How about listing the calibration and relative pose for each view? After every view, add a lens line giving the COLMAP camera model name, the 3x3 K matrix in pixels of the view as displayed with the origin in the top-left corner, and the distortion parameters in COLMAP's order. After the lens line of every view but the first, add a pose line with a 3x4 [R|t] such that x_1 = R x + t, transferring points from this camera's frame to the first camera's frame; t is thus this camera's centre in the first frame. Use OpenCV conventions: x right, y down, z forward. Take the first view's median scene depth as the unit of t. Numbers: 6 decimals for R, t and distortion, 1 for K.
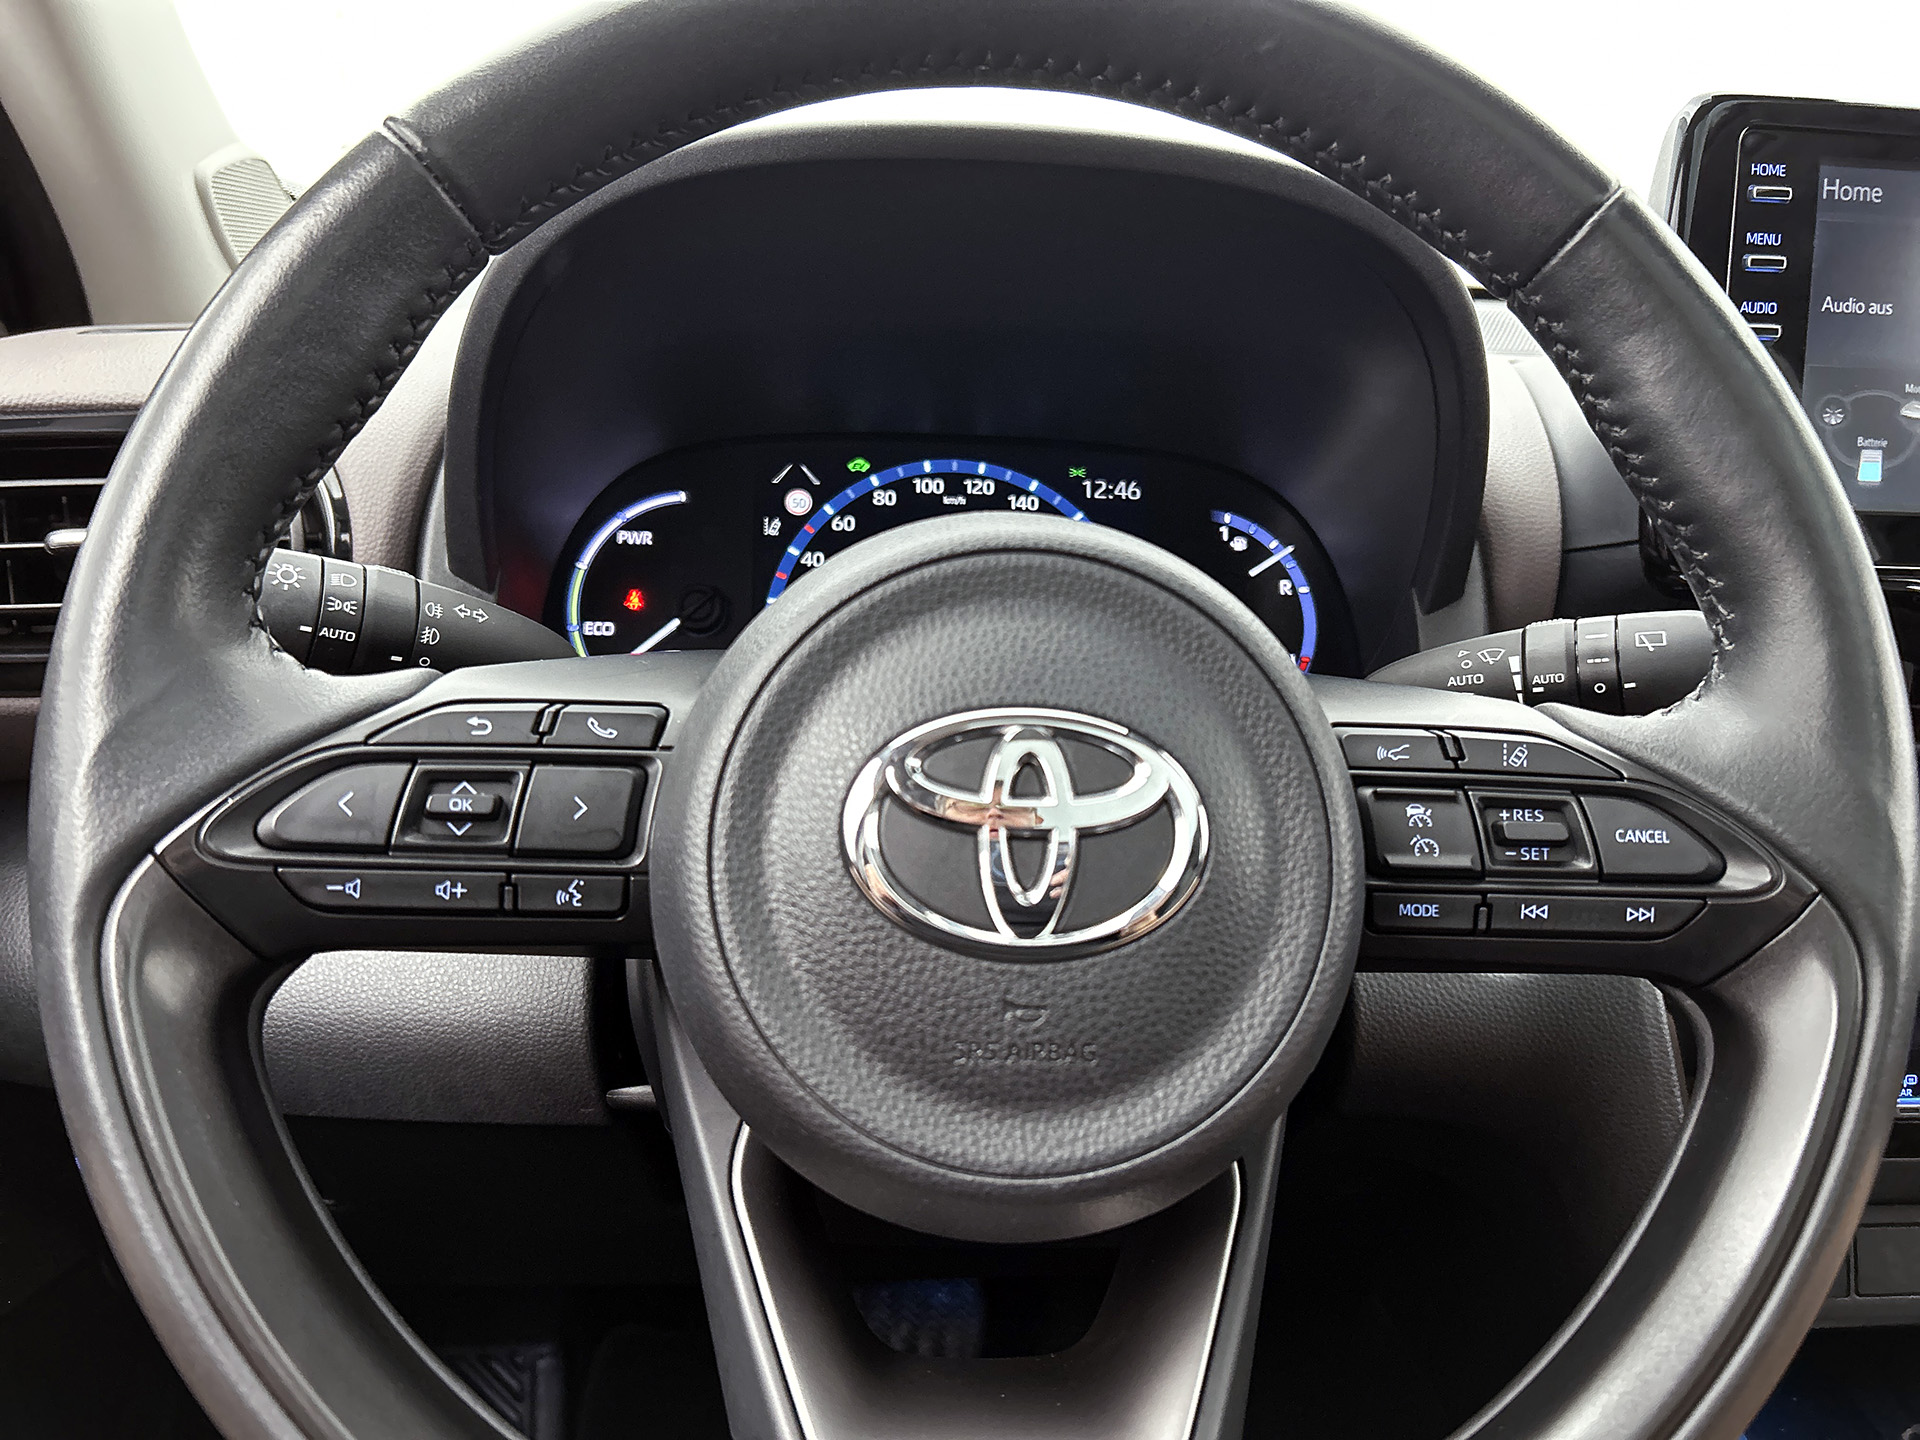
lens RADIAL K [[1505.1, 0, 922.5], [0, 1505.1, 730.5], [0, 0, 1]] dist [0.024906, -0.007989]
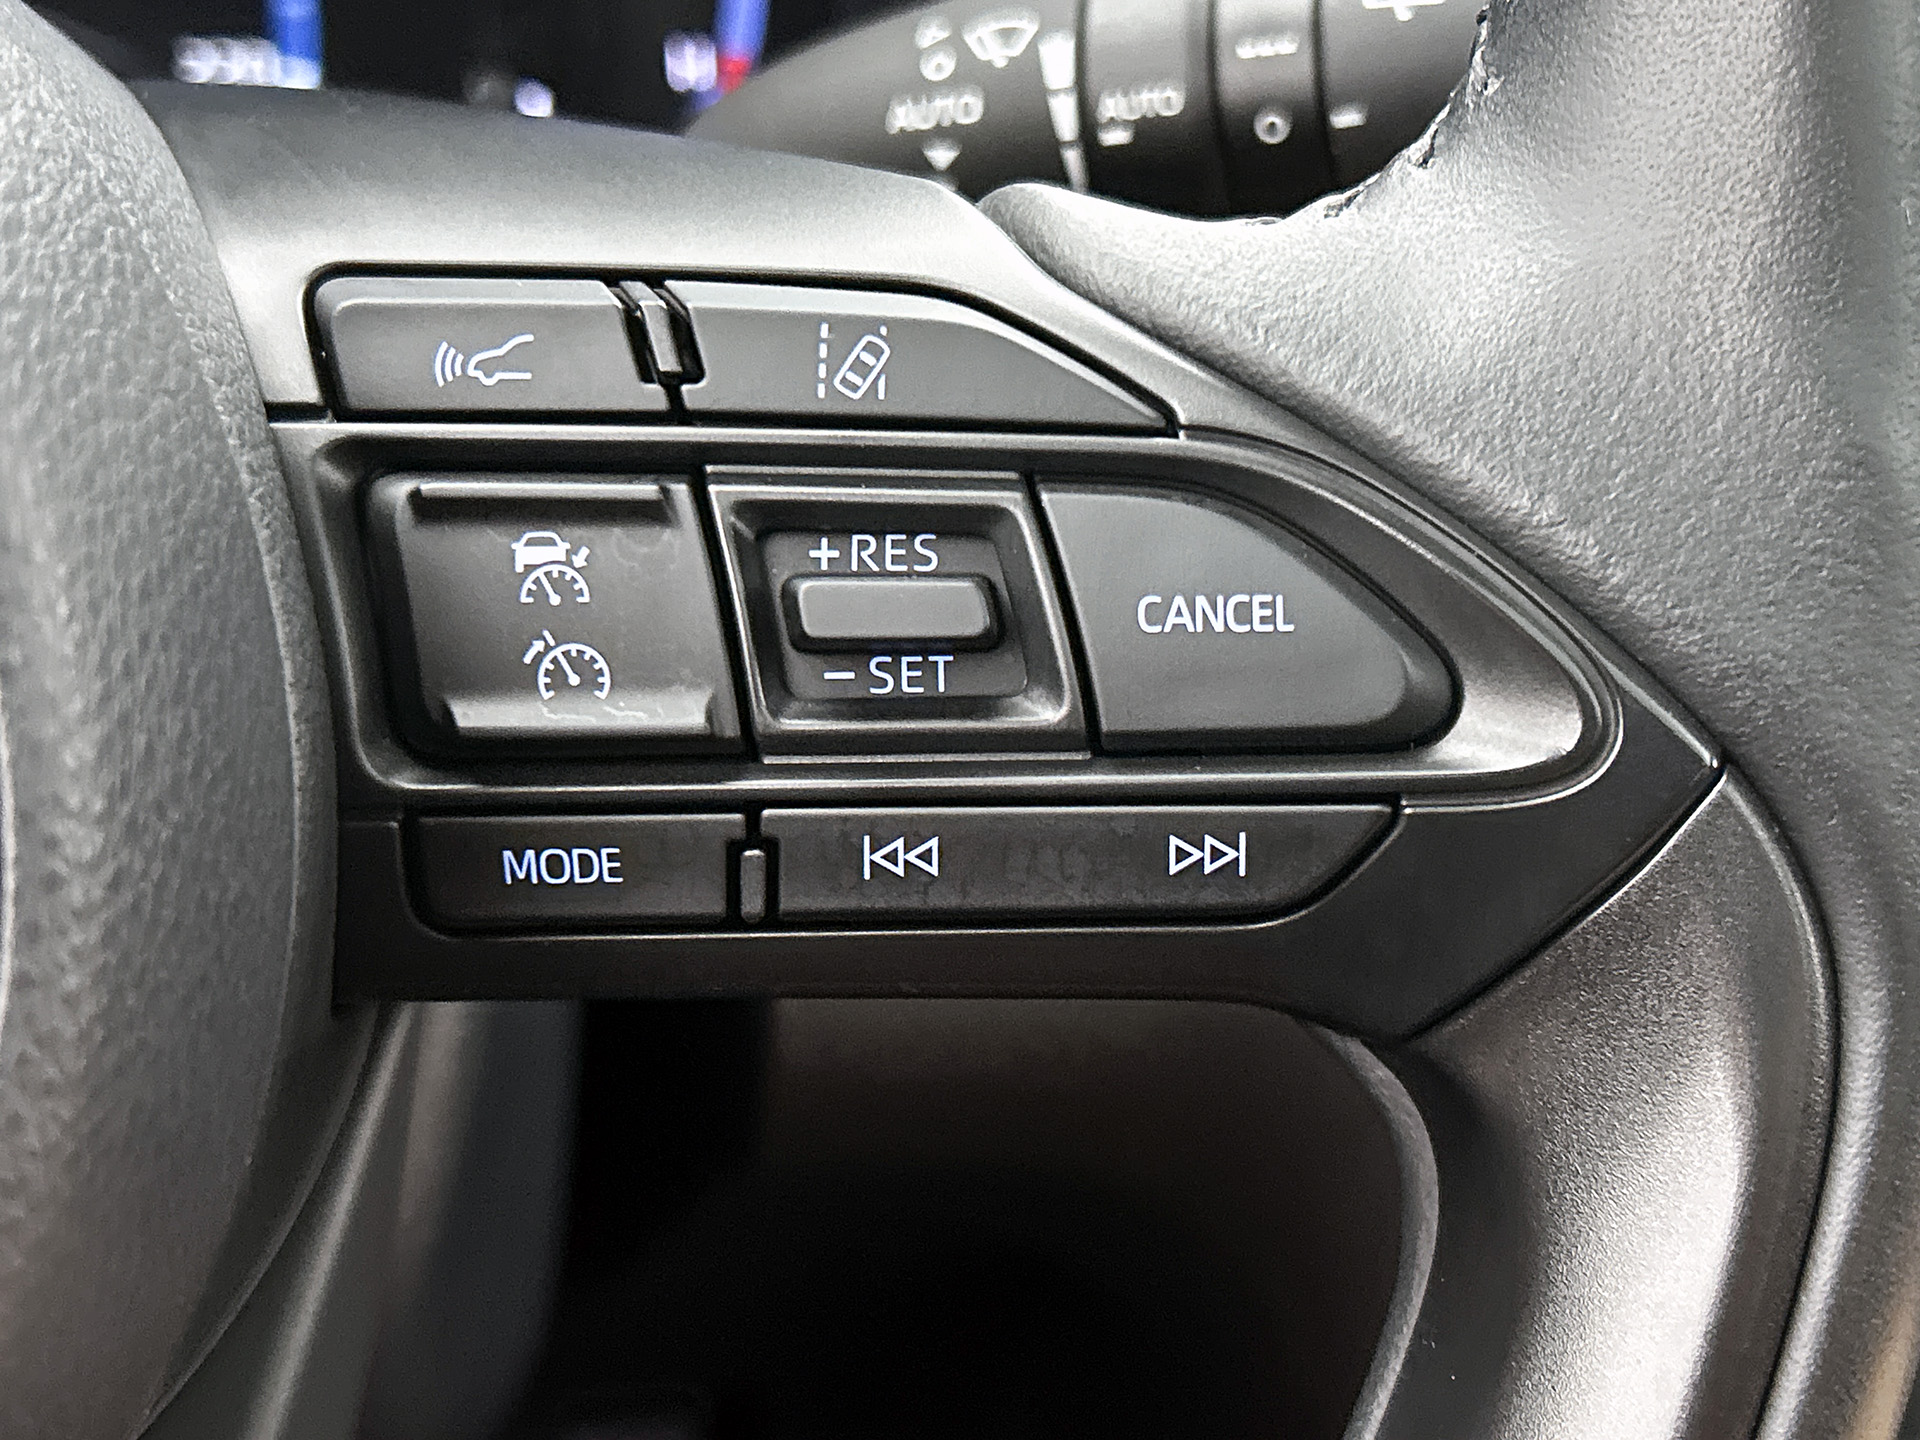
lens RADIAL K [[2529.3, 0, 955.6], [0, 2529.3, 711.9], [0, 0, 1]] dist [0.096439, 0.000000]
pose [[0.986391, -0.054810, 0.155012, 0.331707], [0.023458, 0.980068, 0.197270, -0.015843], [-0.162735, -0.190950, 0.968016, 0.480126]]
